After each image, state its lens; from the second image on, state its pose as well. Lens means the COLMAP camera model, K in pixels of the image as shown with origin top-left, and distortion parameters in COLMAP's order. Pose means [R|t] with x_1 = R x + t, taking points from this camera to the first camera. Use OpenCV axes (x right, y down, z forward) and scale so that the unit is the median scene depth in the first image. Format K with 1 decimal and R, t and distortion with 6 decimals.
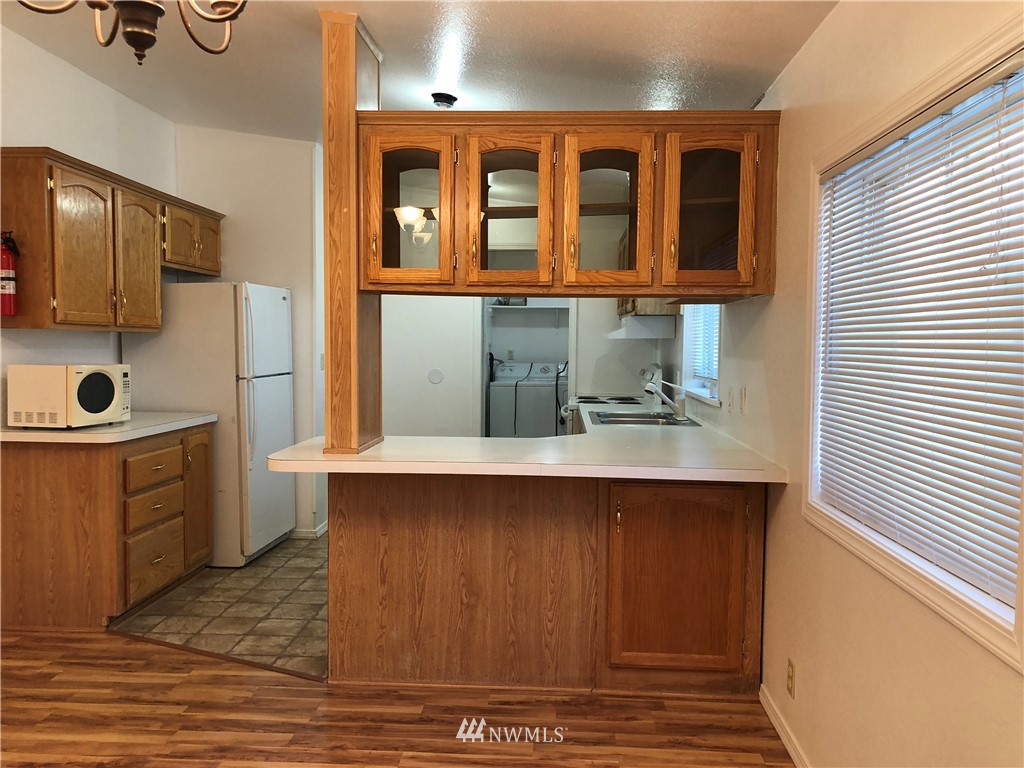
lens RADIAL K [[830.3, 0, 511.4], [0, 830.3, 386.3], [0, 0, 1]] dist [0.028375, -0.006111]
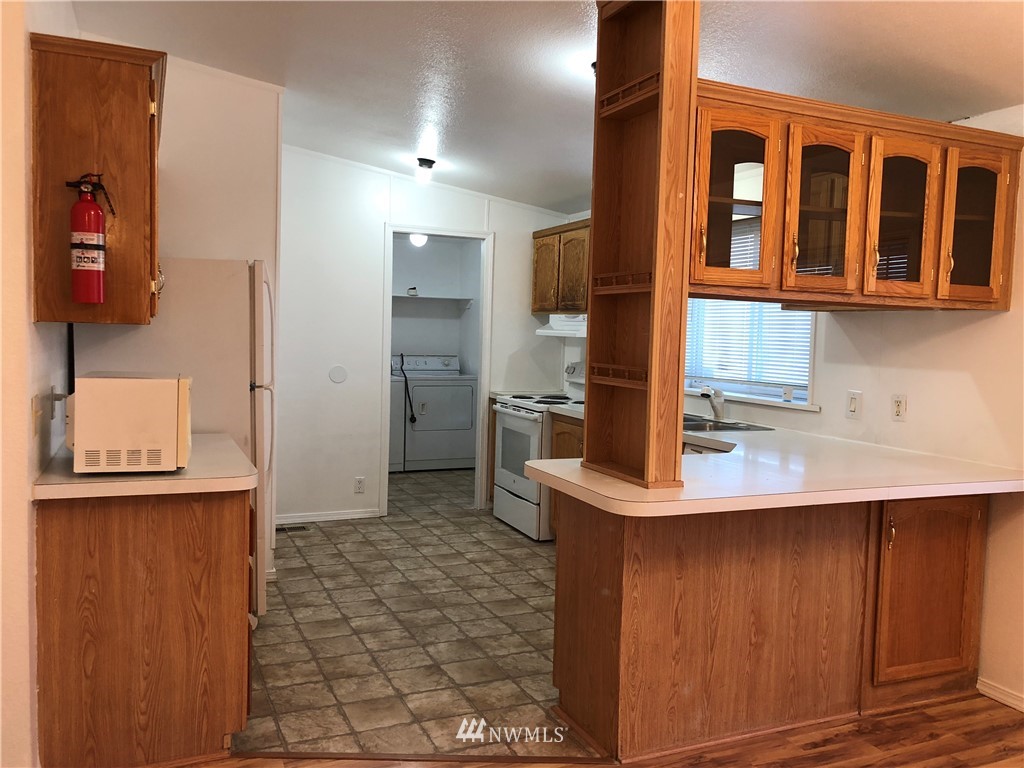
lens RADIAL K [[832.0, 0, 512.0], [0, 832.0, 384.0], [0, 0, 1]] dist [0.020189, 0.000596]
pose [[0.891053, -0.011993, 0.453740, -0.693375], [0.003888, 0.999816, 0.018791, -0.037953], [-0.453882, -0.014979, 0.890936, 0.316042]]
